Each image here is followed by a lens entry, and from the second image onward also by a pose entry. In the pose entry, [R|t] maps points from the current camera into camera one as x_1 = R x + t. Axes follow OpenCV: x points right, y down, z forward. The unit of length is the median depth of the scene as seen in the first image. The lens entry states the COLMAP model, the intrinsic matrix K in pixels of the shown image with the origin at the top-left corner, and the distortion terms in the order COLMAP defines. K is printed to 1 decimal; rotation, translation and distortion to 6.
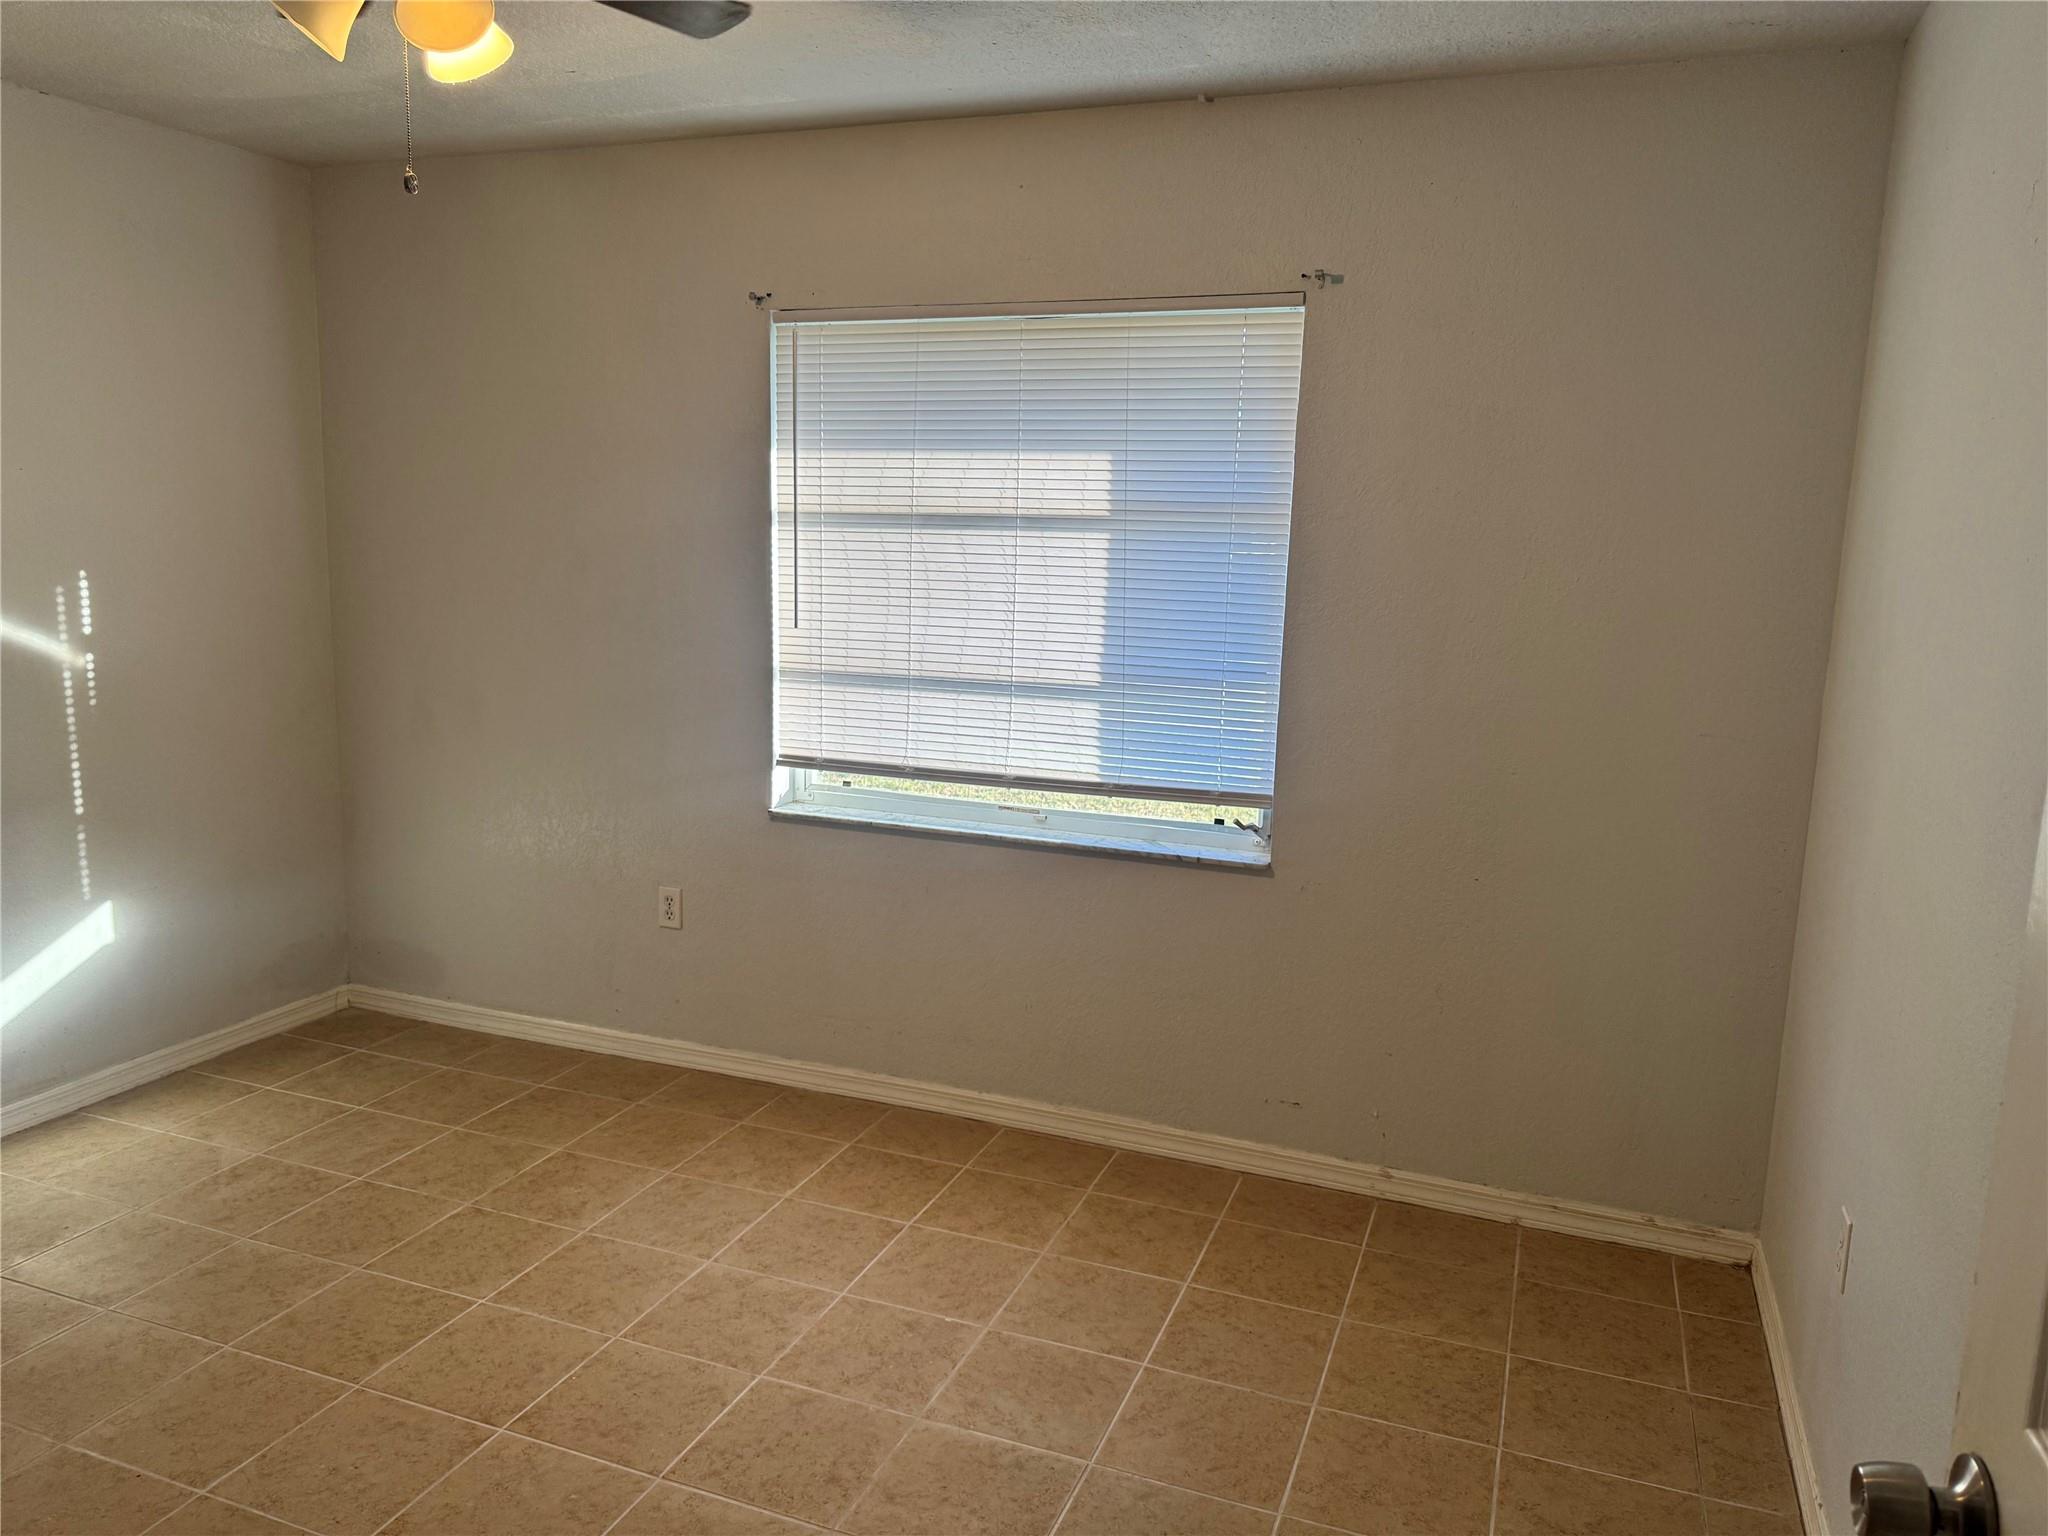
lens RADIAL K [[1395.0, 0, 1006.7], [0, 1395.0, 760.5], [0, 0, 1]] dist [0.103333, -0.140891]
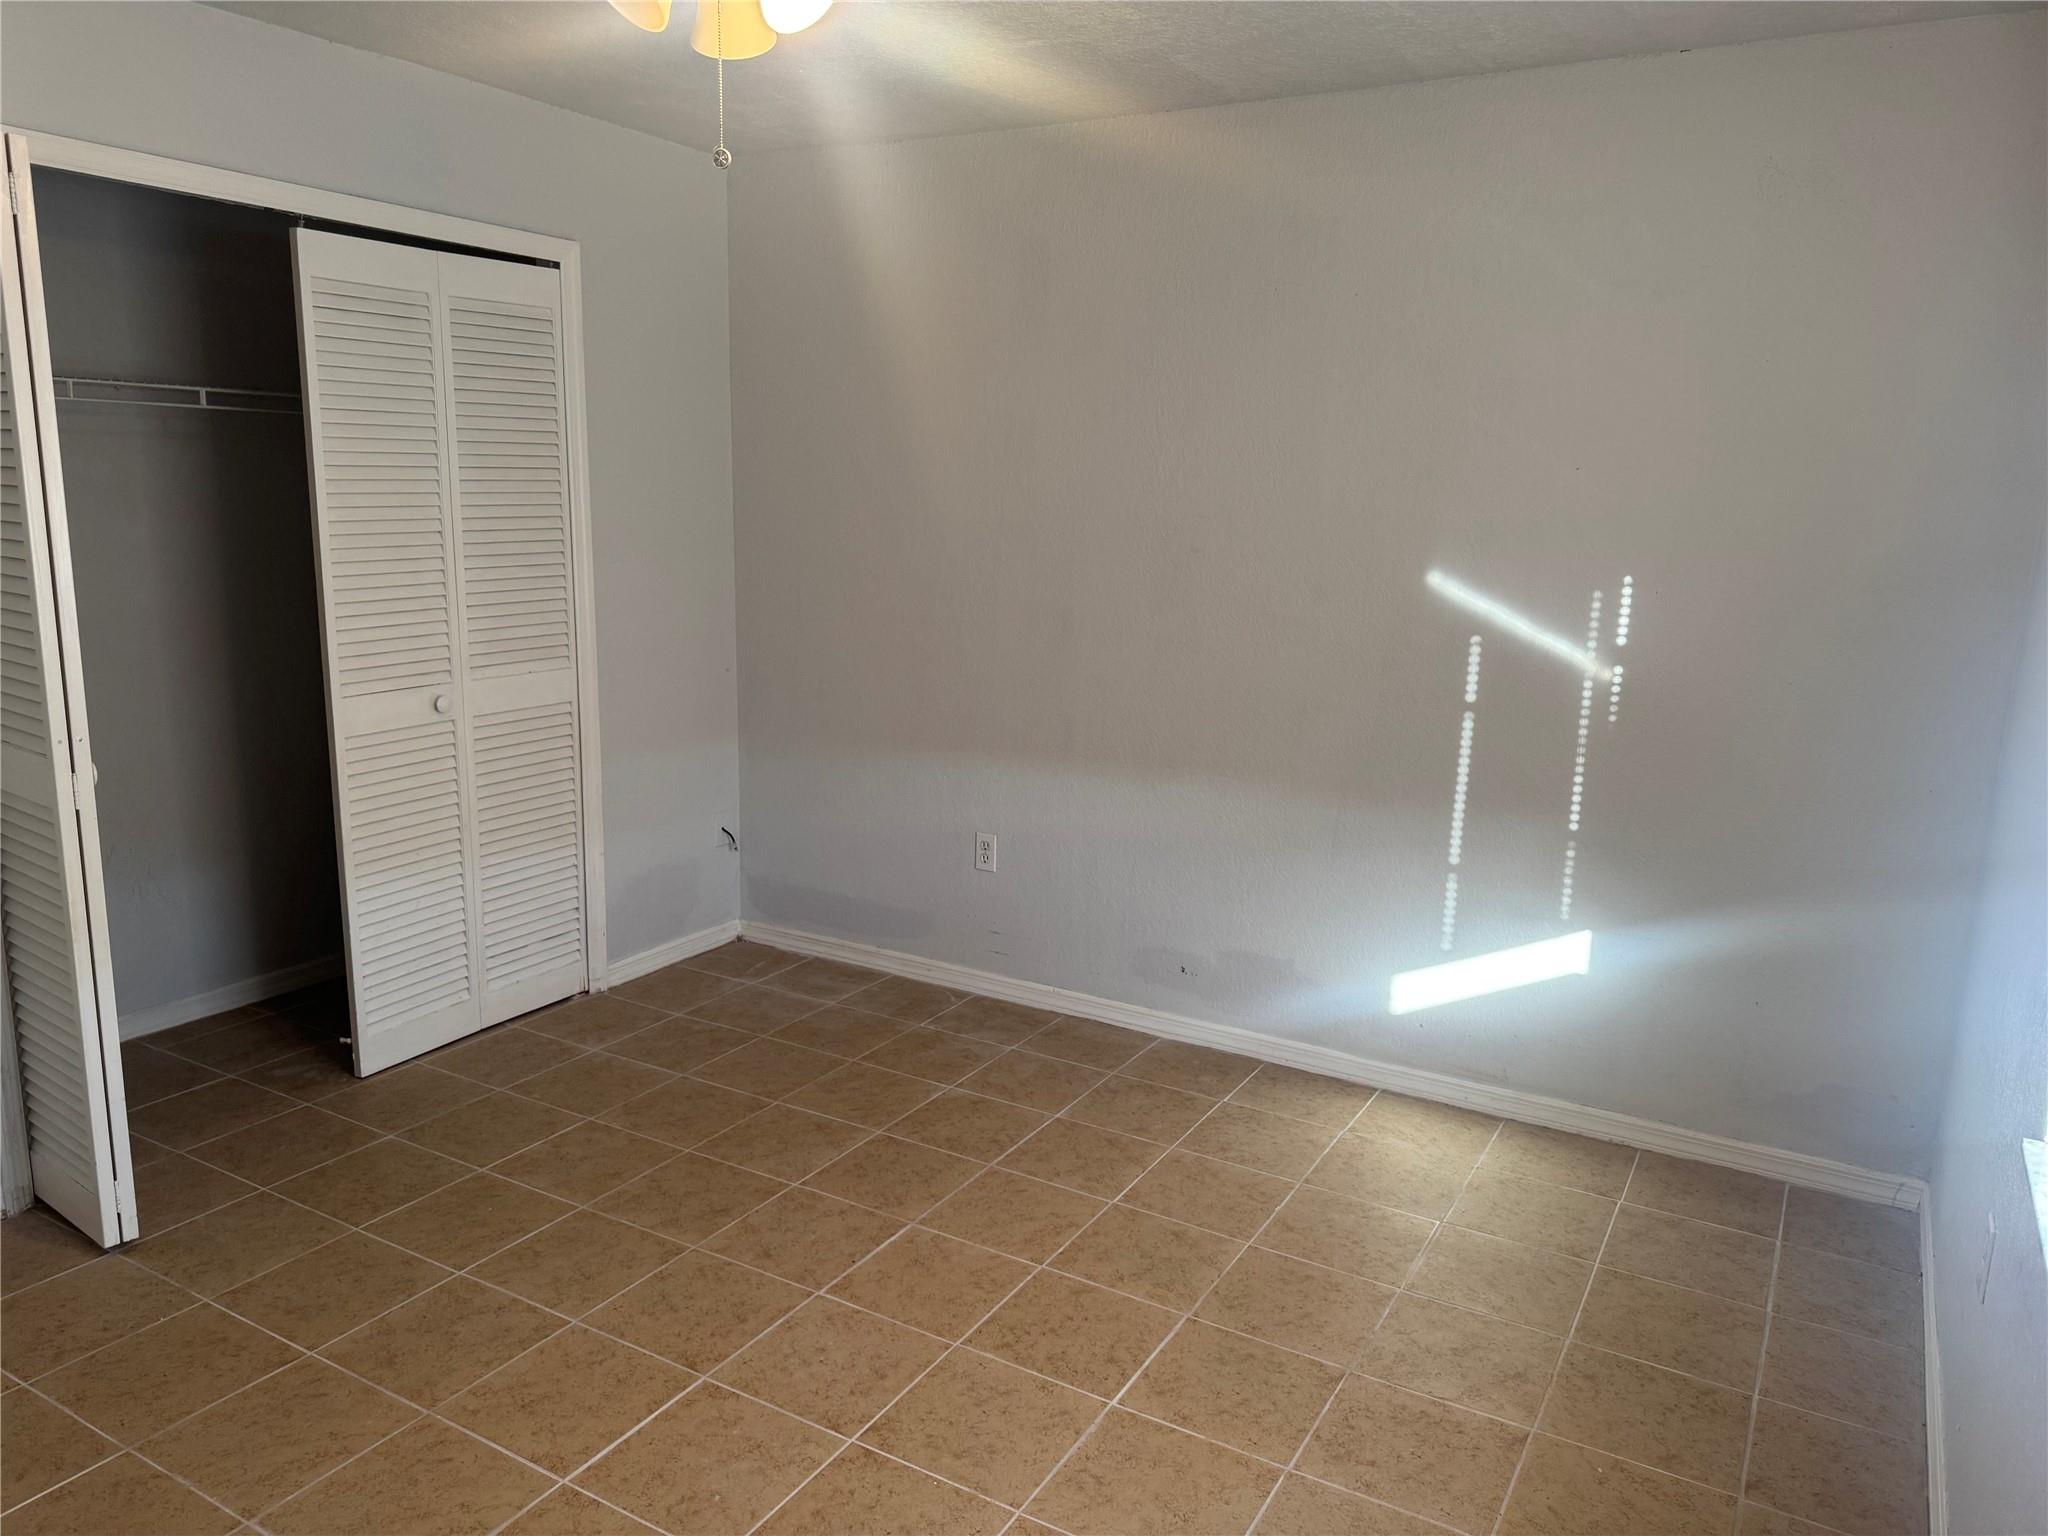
lens RADIAL K [[1456.1, 0, 1029.9], [0, 1456.1, 760.8], [0, 0, 1]] dist [0.090876, -0.165209]
pose [[-0.141439, 0.159803, -0.976964, 0.354022], [-0.187795, 0.964634, 0.184974, -0.121337], [0.971971, 0.209631, -0.106427, 0.744290]]
